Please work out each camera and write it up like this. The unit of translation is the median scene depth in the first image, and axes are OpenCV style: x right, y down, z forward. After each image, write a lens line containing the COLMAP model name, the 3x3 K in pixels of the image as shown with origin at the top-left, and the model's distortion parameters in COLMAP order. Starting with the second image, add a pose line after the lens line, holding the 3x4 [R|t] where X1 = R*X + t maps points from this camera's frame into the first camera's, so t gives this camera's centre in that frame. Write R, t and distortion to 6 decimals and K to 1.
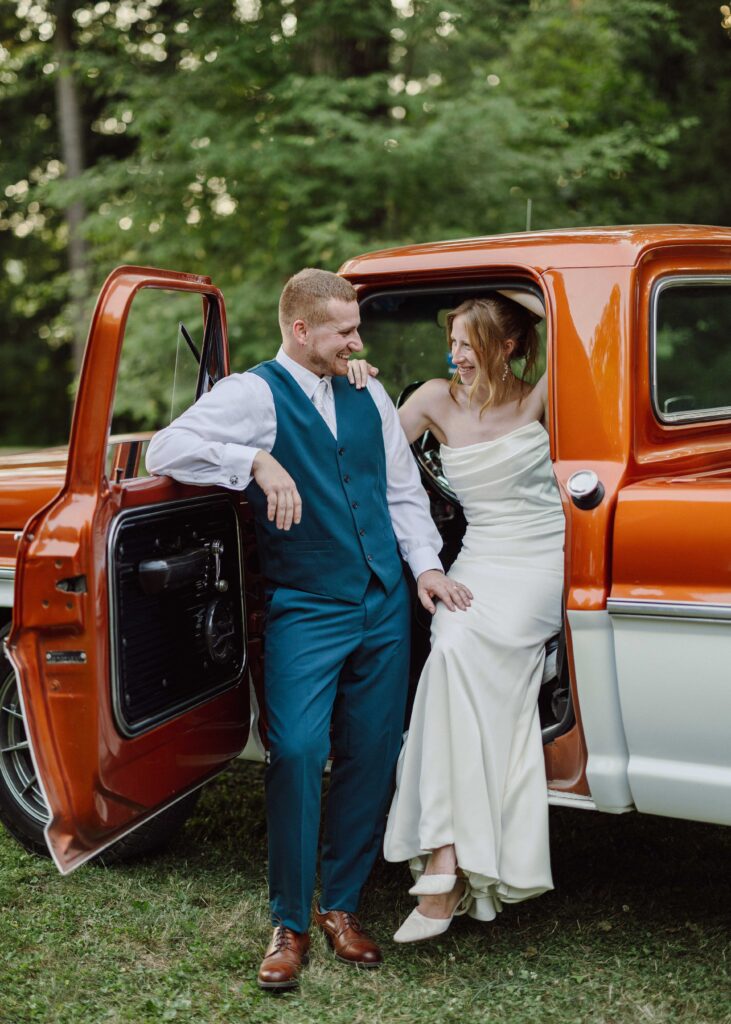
lens RADIAL K [[1641.3, 0, 364.9], [0, 1641.3, 532.6], [0, 0, 1]] dist [-0.041385, -0.051486]
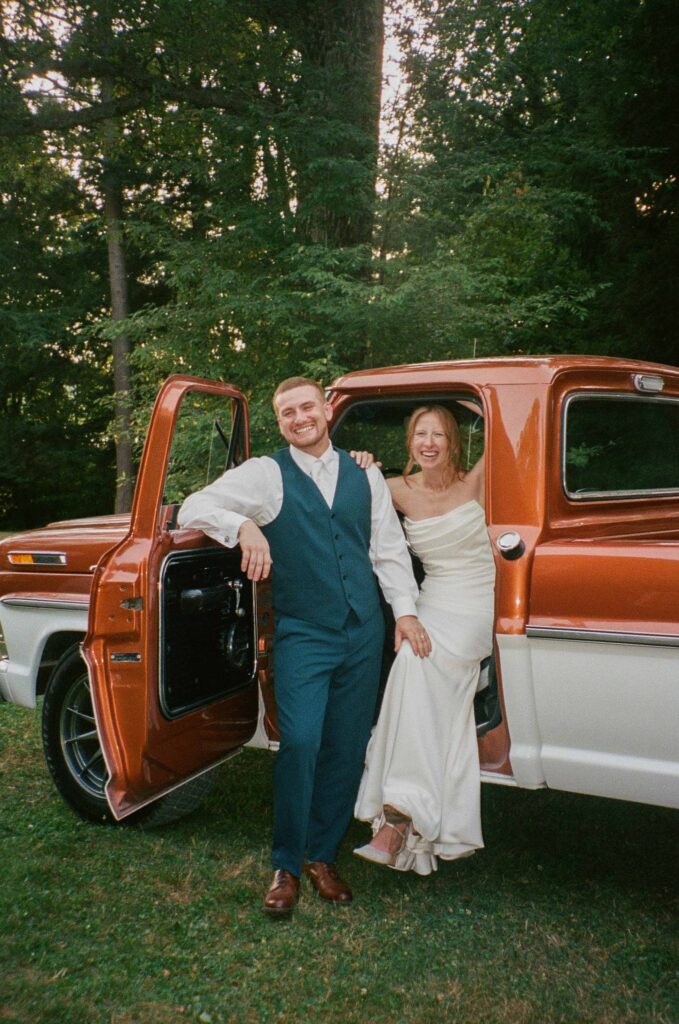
lens RADIAL K [[1362.0, 0, 339.5], [0, 1362.0, 512.0], [0, 0, 1]] dist [0.075199, 0.010752]
pose [[0.999731, 0.023036, -0.002779, -0.004739], [-0.023186, 0.996411, -0.081404, 0.039718], [0.000894, 0.081446, 0.996677, -0.122751]]
